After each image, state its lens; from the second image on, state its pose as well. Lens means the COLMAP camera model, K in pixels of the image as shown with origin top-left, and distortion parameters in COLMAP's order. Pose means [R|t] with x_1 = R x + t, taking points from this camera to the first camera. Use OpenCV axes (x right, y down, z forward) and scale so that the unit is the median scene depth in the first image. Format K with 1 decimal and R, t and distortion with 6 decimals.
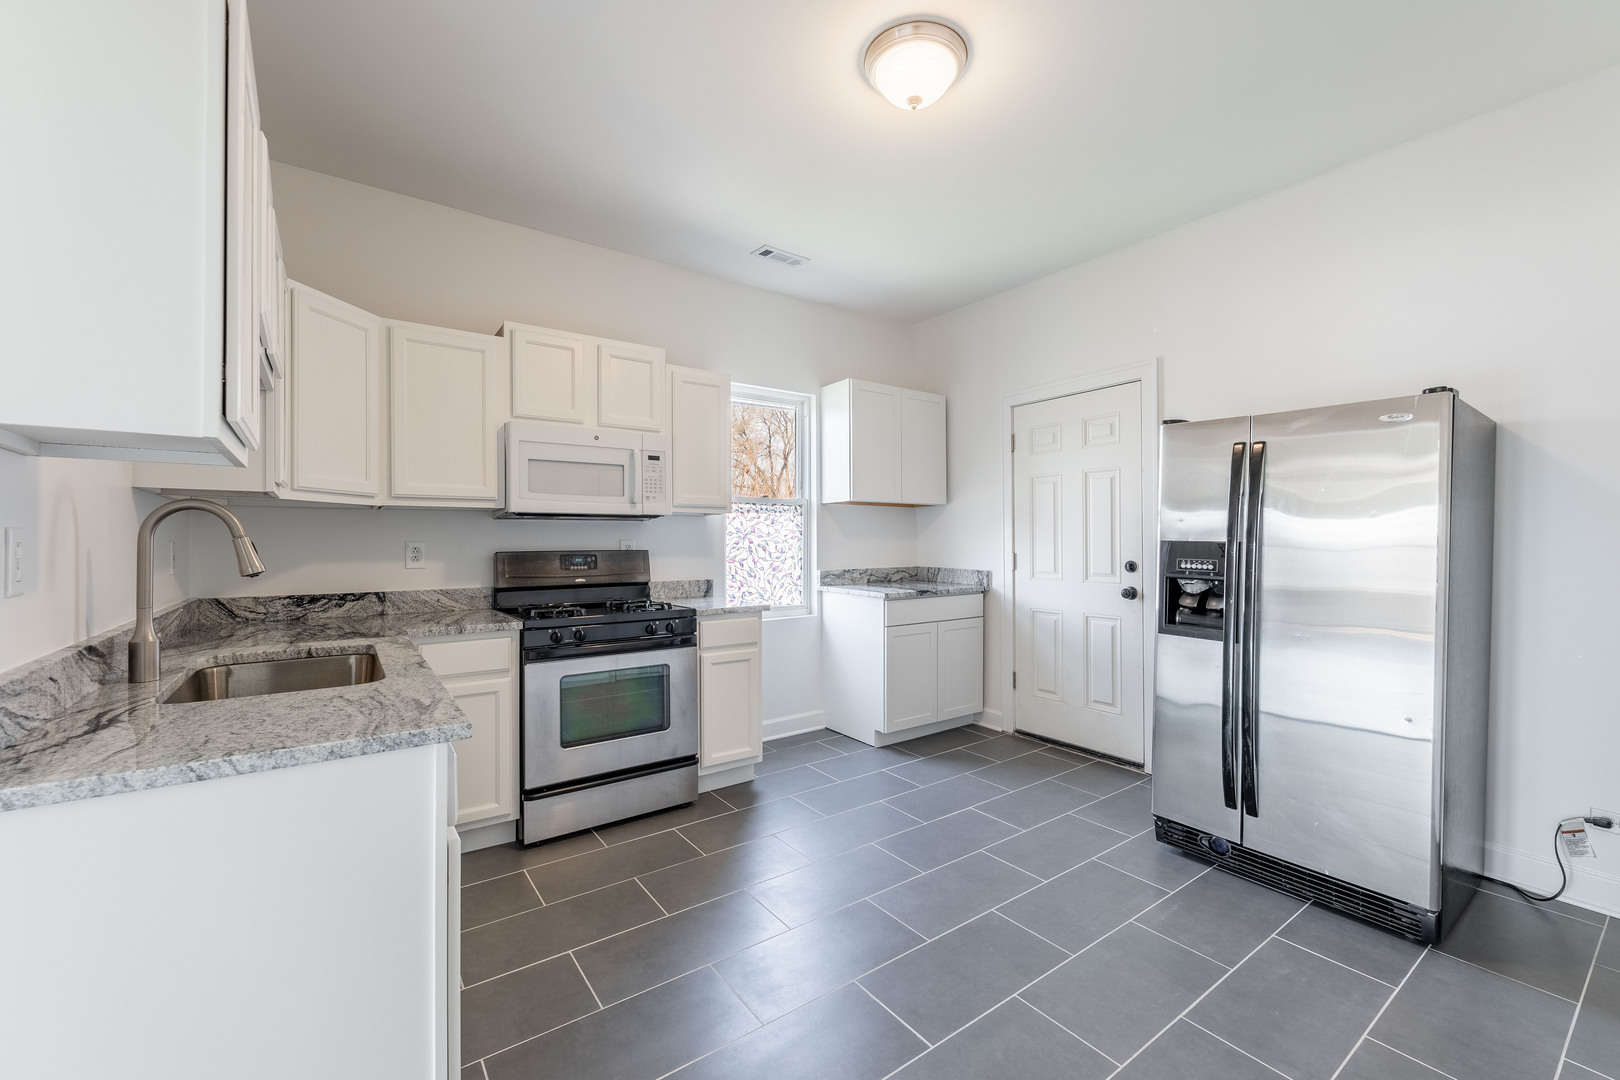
lens RADIAL K [[647.2, 0, 810.0], [0, 647.2, 540.0], [0, 0, 1]] dist [0.000541, 0.000044]
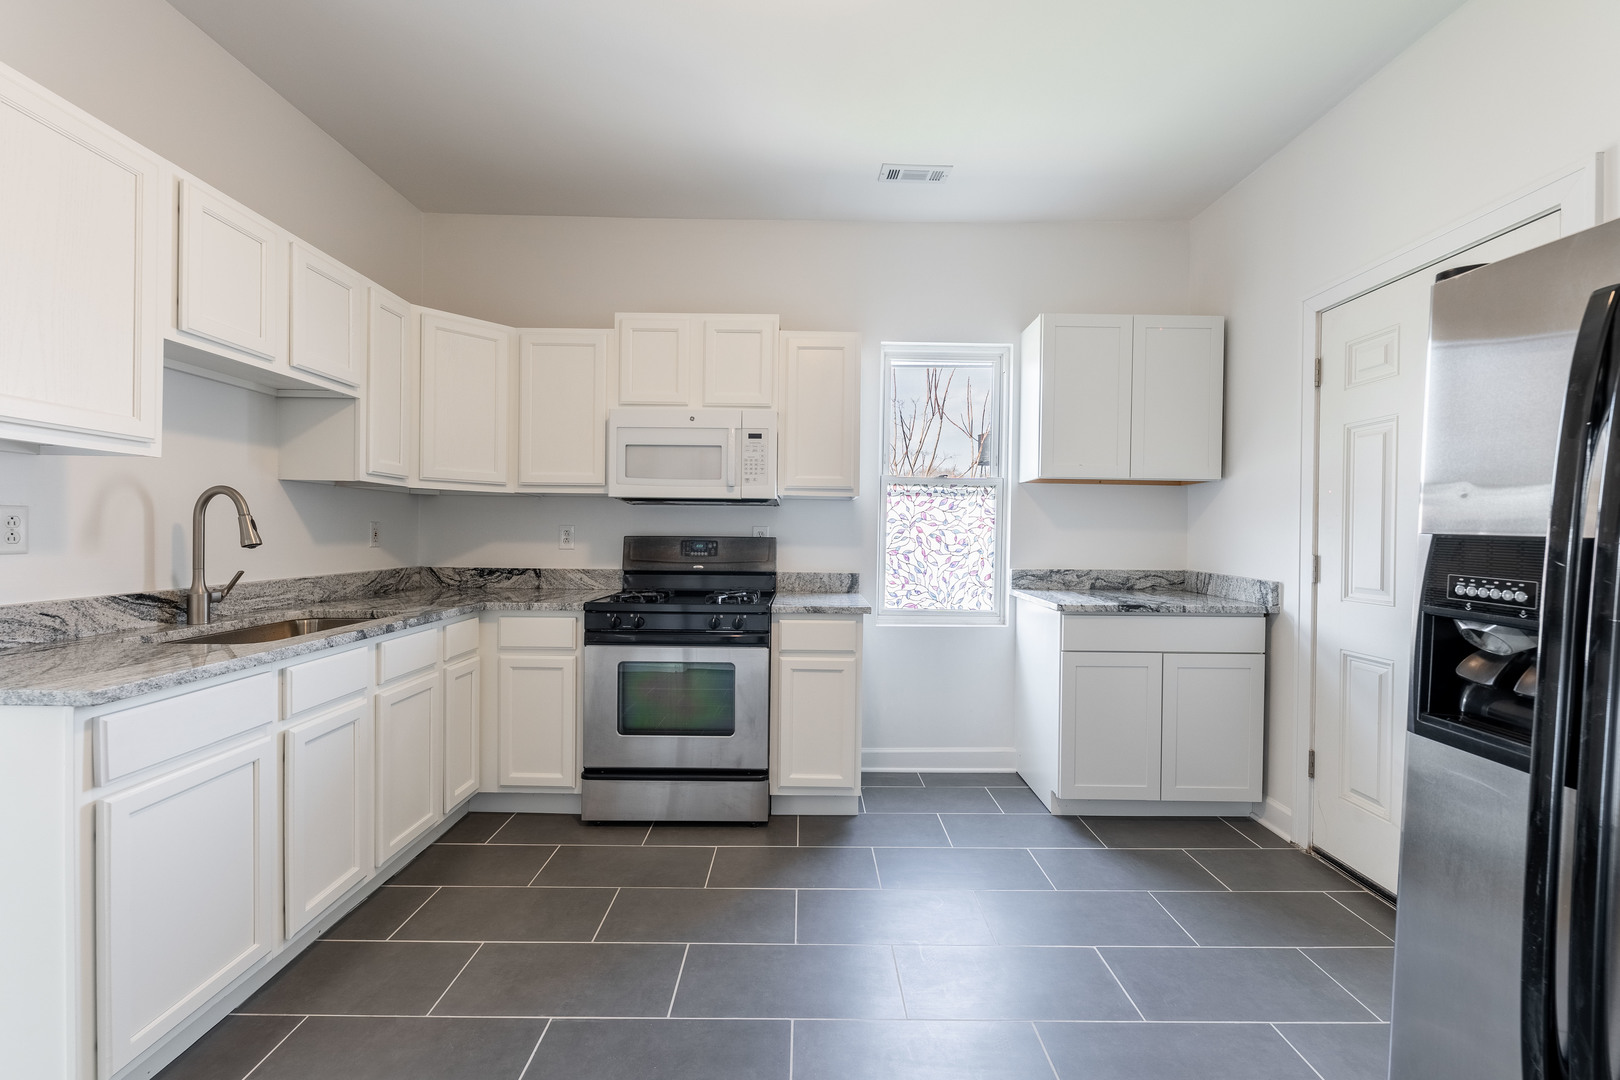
lens RADIAL K [[659.3, 0, 810.7], [0, 659.3, 538.0], [0, 0, 1]] dist [0.002636, 0.000129]
pose [[0.818338, 0.018998, -0.574423, 0.300139], [-0.013680, 0.999814, 0.013578, 0.002485], [0.574575, -0.003253, 0.818446, 0.236399]]
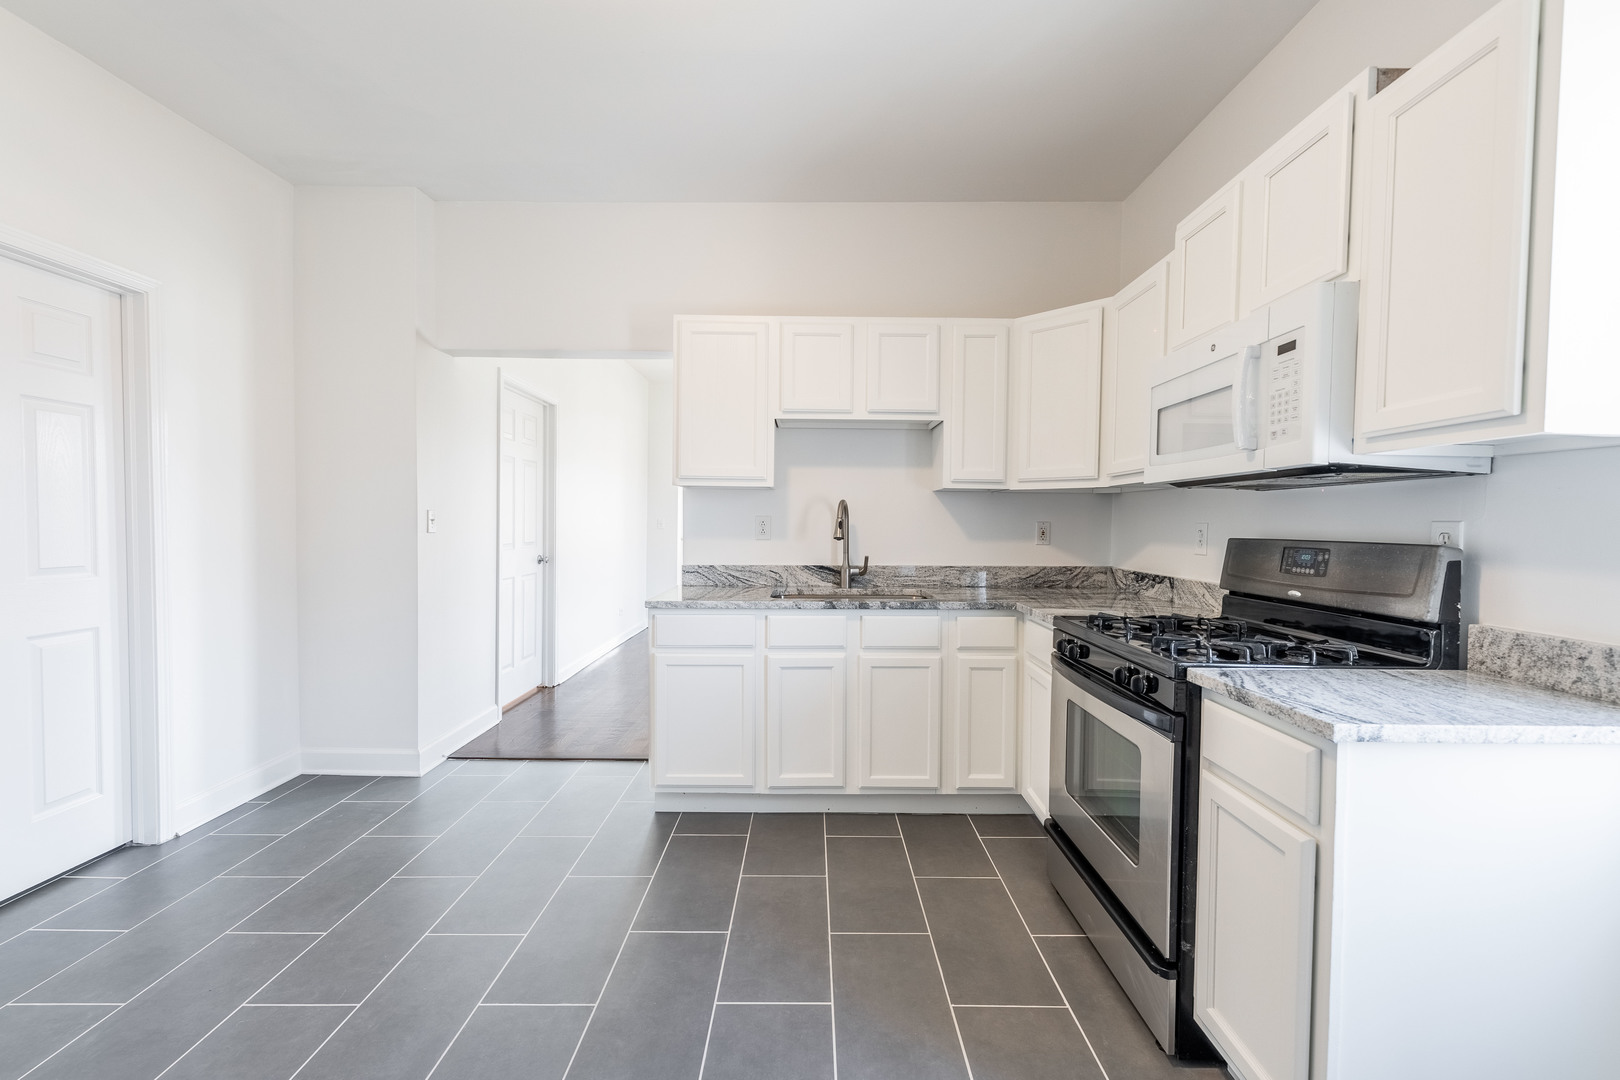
lens RADIAL K [[659.3, 0, 810.7], [0, 659.3, 538.0], [0, 0, 1]] dist [0.002636, 0.000129]
pose [[-0.583180, 0.020389, -0.812087, 0.298019], [-0.001844, 0.999649, 0.026422, 0.000099], [0.812341, 0.016907, -0.582938, 0.834809]]
